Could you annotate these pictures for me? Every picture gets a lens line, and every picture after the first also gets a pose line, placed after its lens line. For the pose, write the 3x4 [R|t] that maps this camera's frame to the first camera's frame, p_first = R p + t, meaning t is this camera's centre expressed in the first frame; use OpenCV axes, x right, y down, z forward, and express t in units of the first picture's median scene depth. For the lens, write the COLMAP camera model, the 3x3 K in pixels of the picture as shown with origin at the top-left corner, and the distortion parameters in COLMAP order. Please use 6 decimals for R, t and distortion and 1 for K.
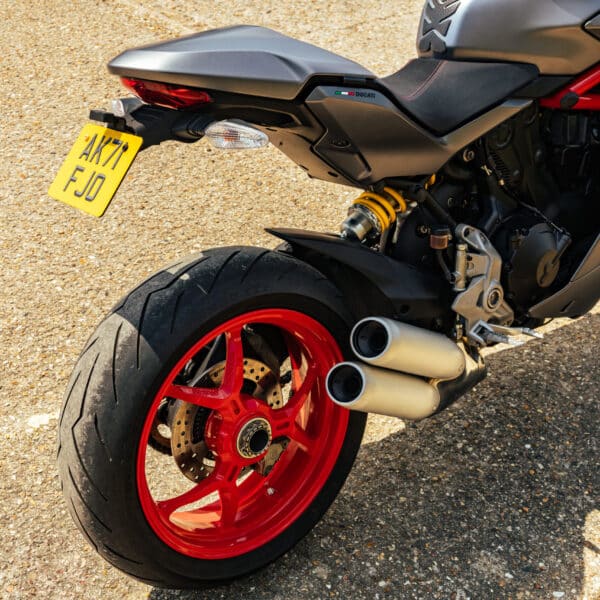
lens RADIAL K [[876.3, 0, 278.9], [0, 876.3, 300.1], [0, 0, 1]] dist [-0.005598, -0.057025]
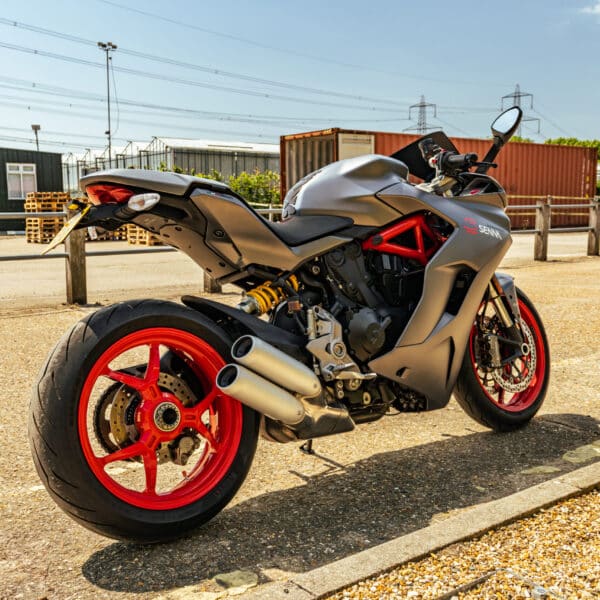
lens RADIAL K [[692.0, 0, 300.0], [0, 692.0, 300.0], [0, 0, 1]] dist [0.009370, 0.036604]
pose [[0.998008, -0.062486, -0.008683, 0.196650], [0.050924, 0.879178, -0.473765, 0.495778], [0.037238, 0.472379, 0.880608, -0.105249]]
